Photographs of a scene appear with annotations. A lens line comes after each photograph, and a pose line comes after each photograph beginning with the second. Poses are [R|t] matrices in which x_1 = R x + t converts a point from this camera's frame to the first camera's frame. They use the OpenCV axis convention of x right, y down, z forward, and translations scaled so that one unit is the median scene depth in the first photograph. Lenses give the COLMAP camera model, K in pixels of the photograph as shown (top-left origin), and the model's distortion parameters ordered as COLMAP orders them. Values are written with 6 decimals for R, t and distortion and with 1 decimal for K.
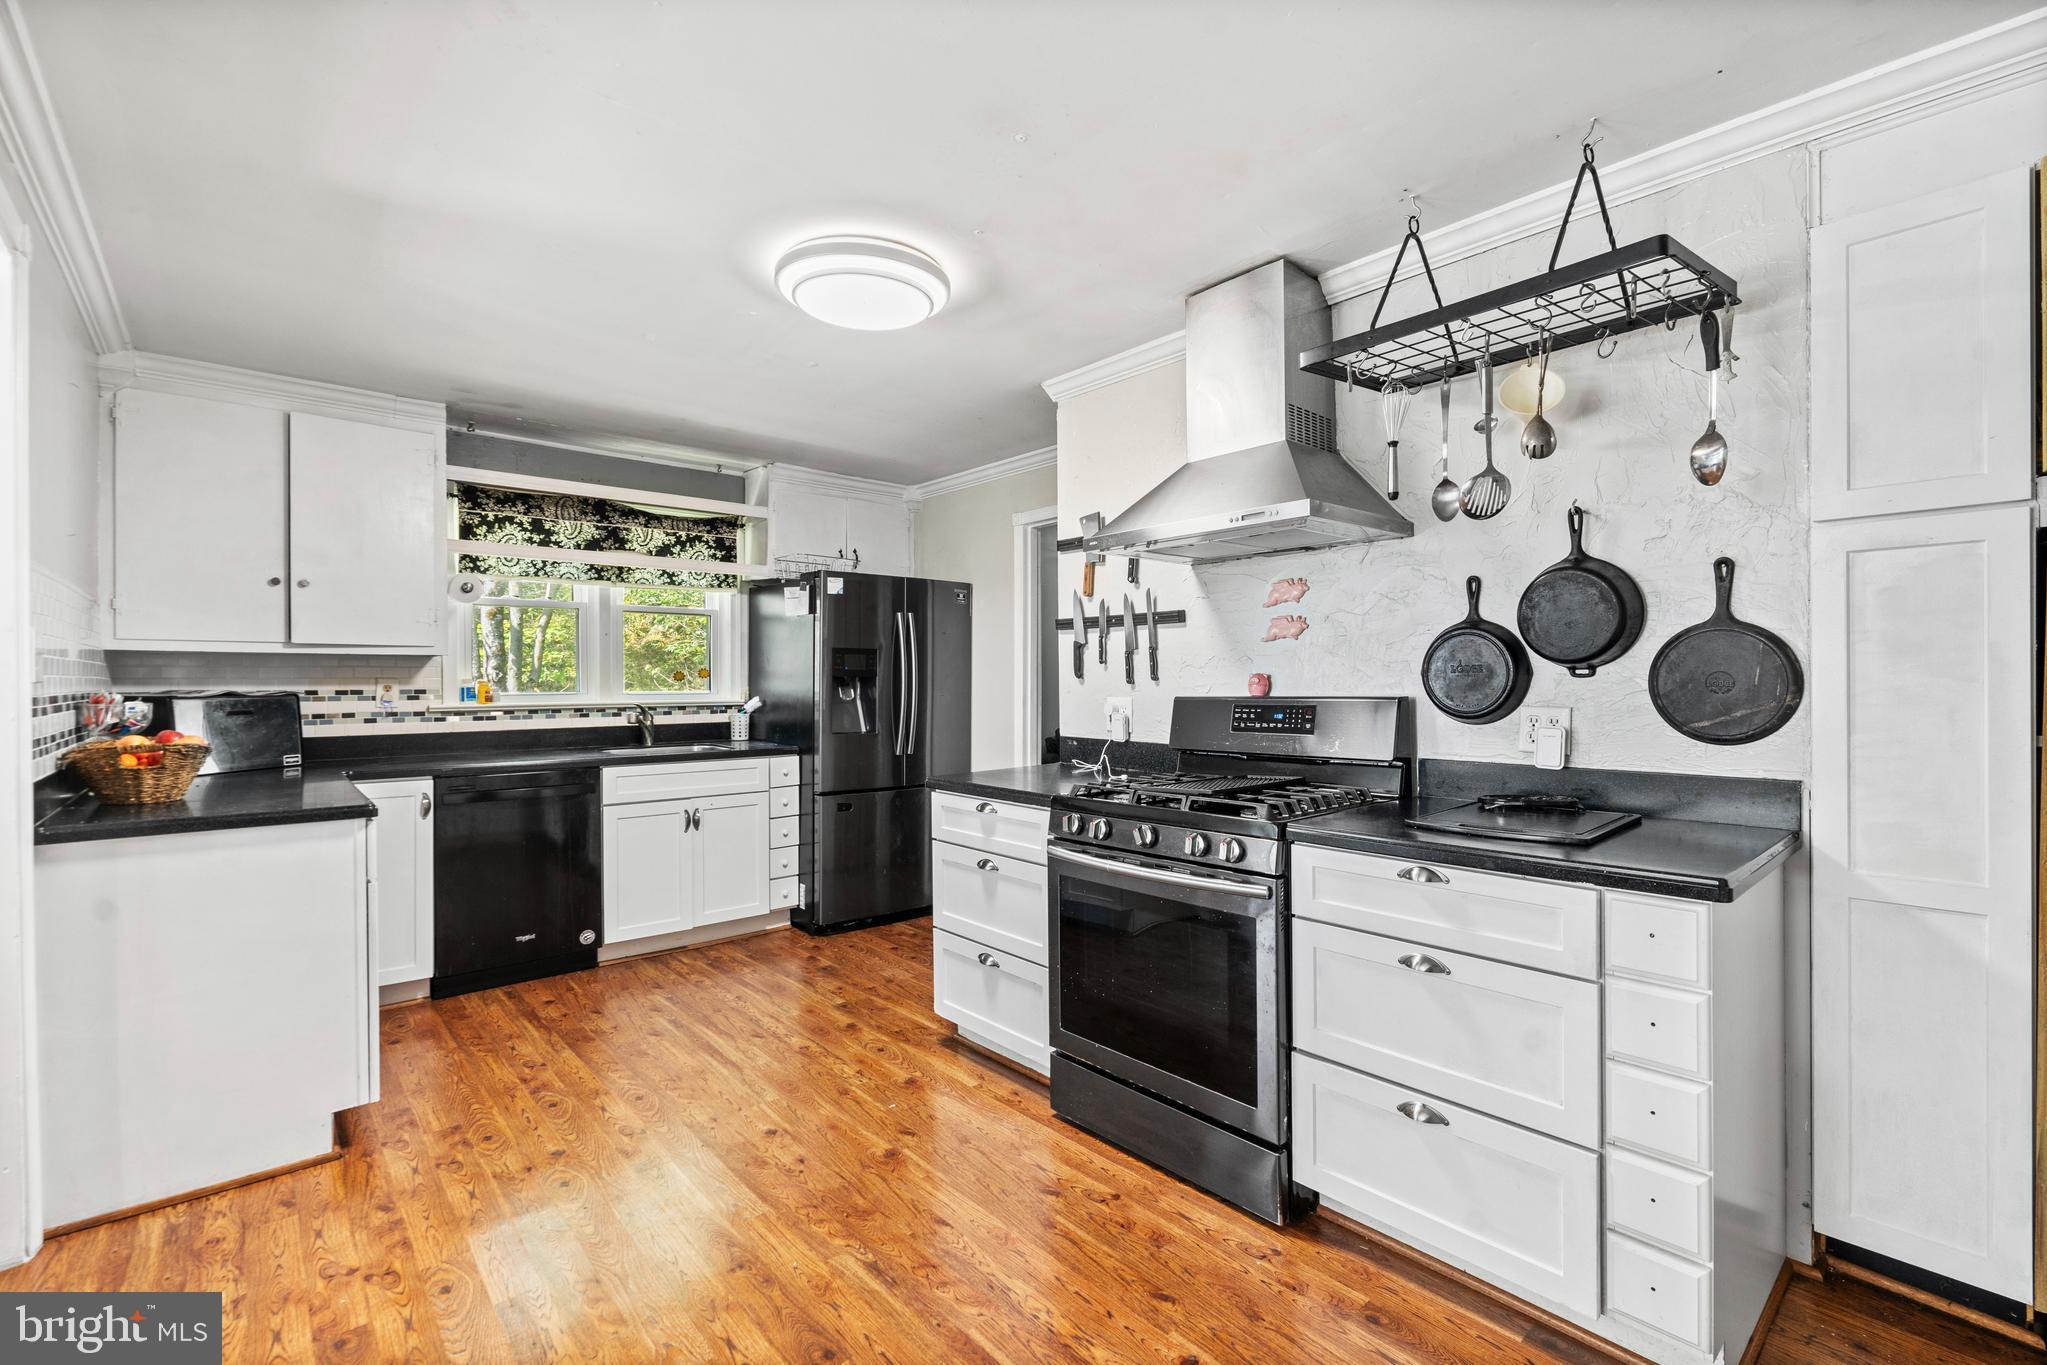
lens RADIAL K [[893.5, 0, 1023.5], [0, 893.5, 682.5], [0, 0, 1]] dist [-0.000906, -0.000165]
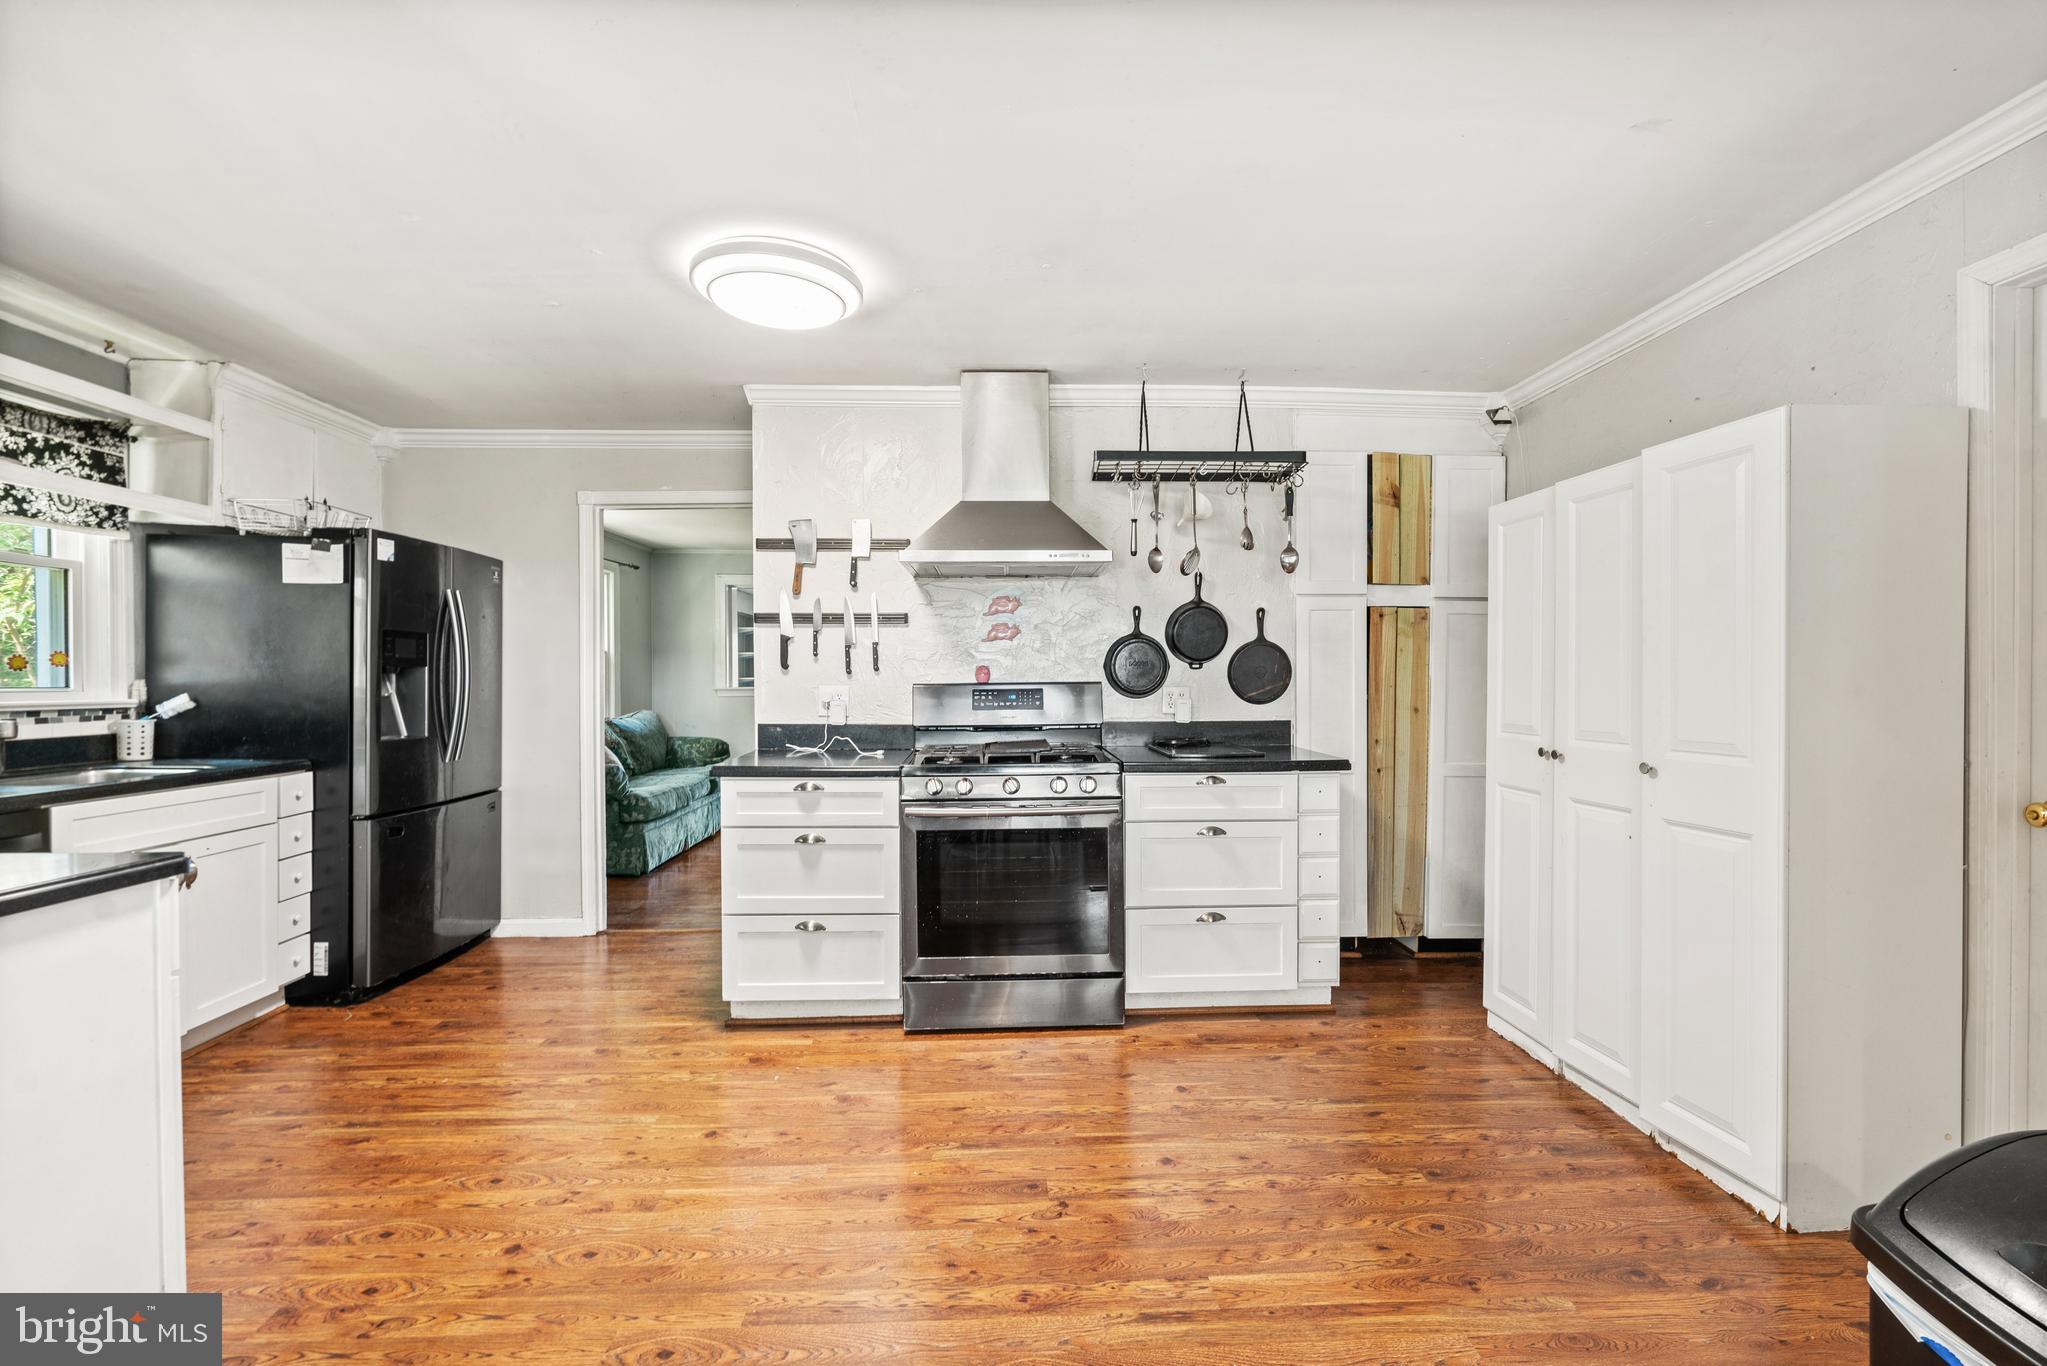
lens RADIAL K [[893.5, 0, 1023.5], [0, 893.5, 683.0], [0, 0, 1]] dist [-0.000906, -0.000165]
pose [[0.635327, -0.003024, 0.772238, -0.505281], [0.002747, 0.999995, 0.001656, 0.009350], [-0.772239, 0.001070, 0.635332, 0.077805]]
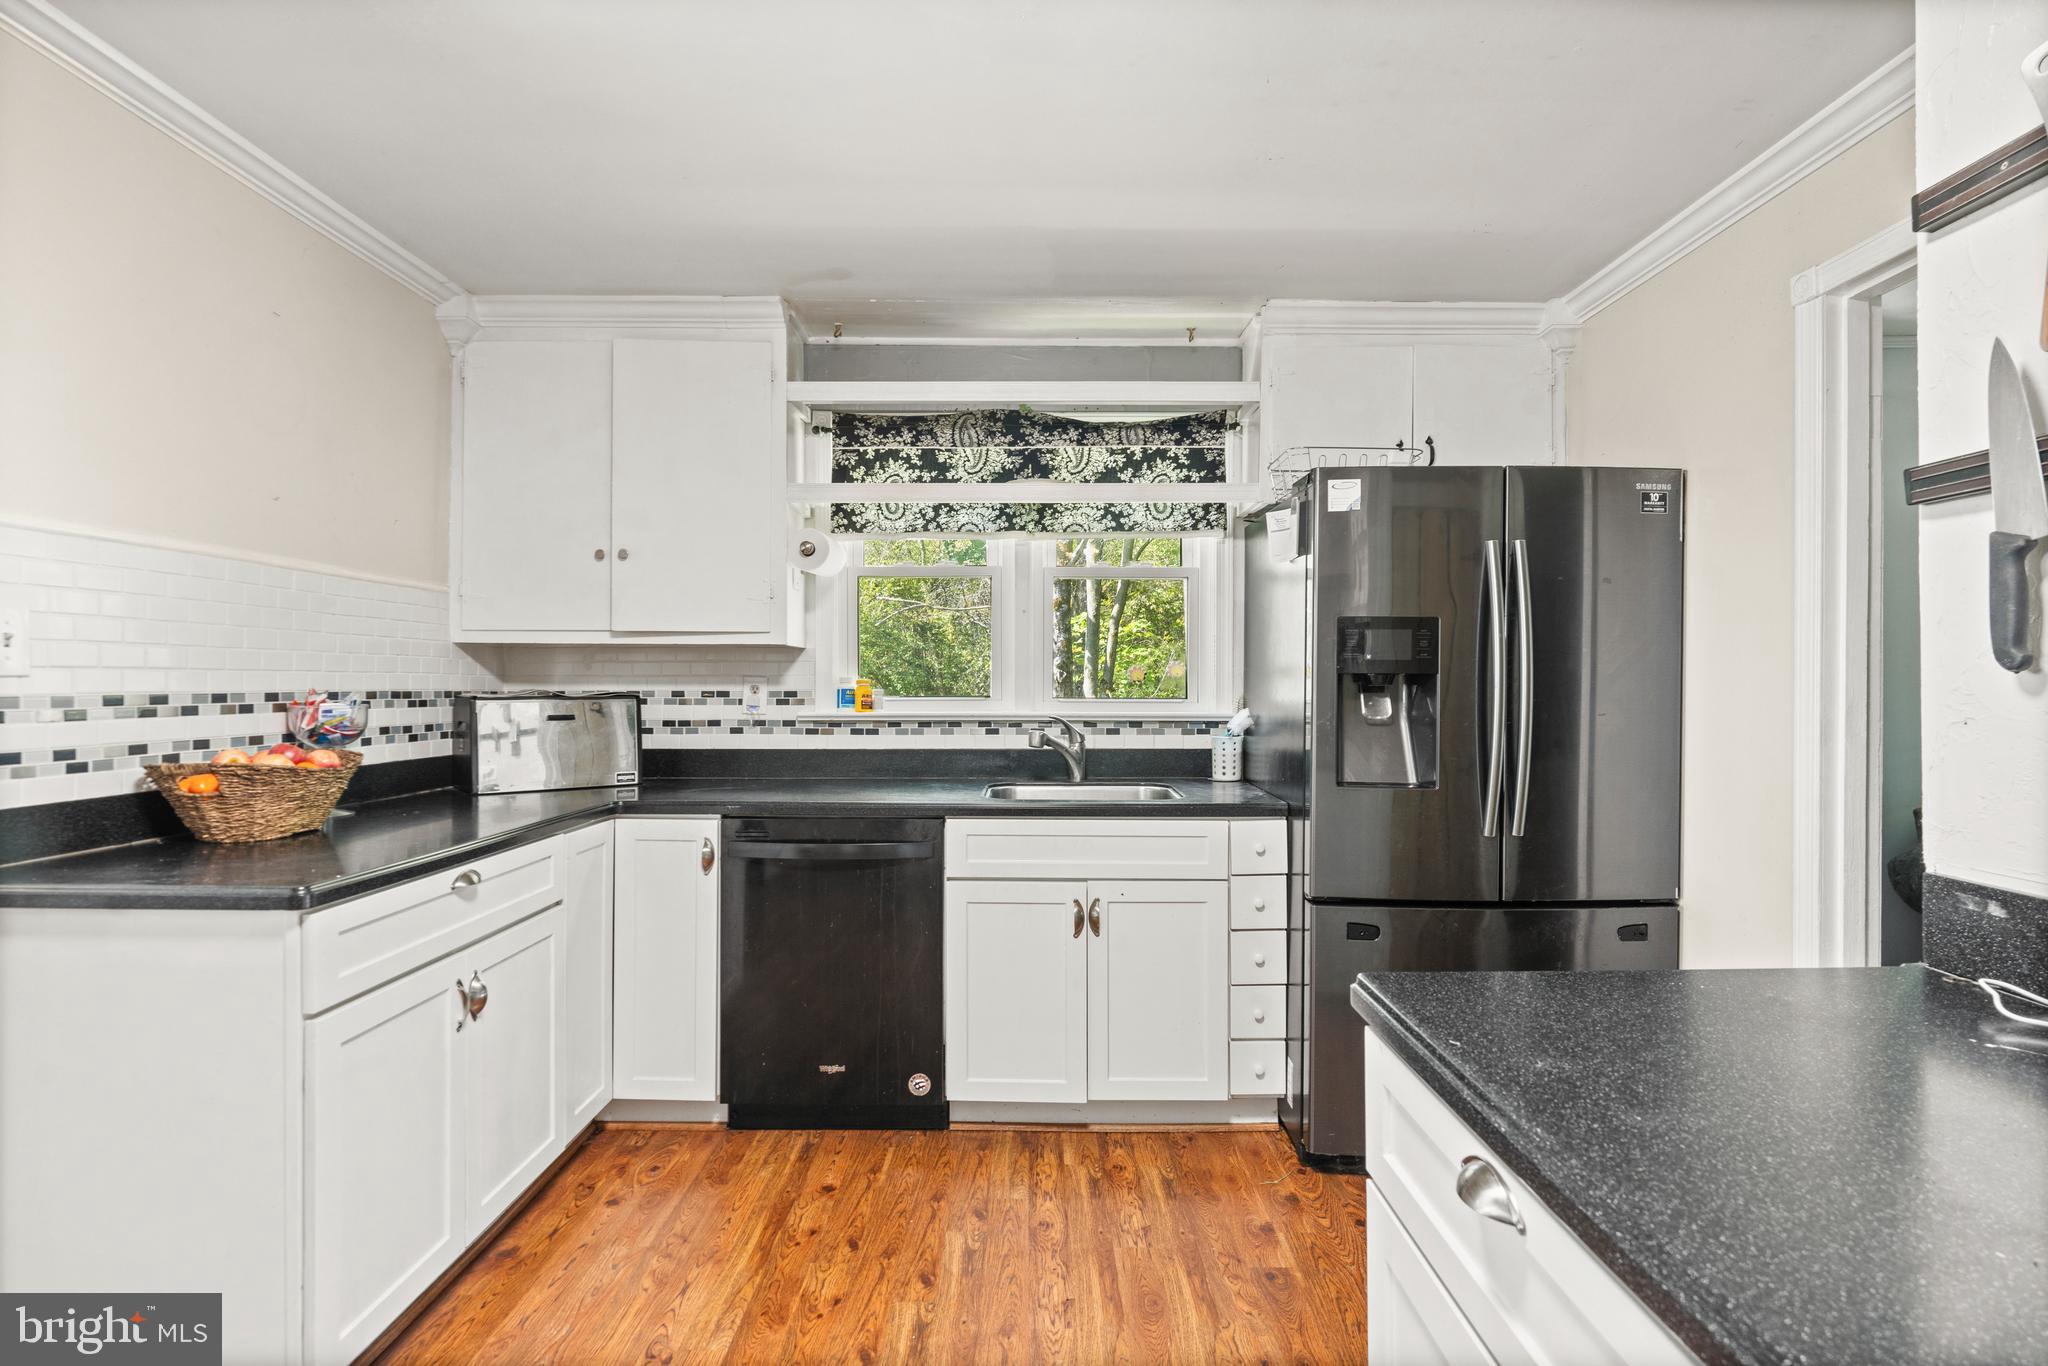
lens RADIAL K [[991.2, 0, 1024.0], [0, 991.2, 683.0], [0, 0, 1]] dist [-0.005932, -0.000303]
pose [[0.748259, 0.004248, -0.663393, 0.030237], [-0.006113, 0.999981, -0.000492, 0.000107], [0.663378, 0.004424, 0.748271, 0.500417]]
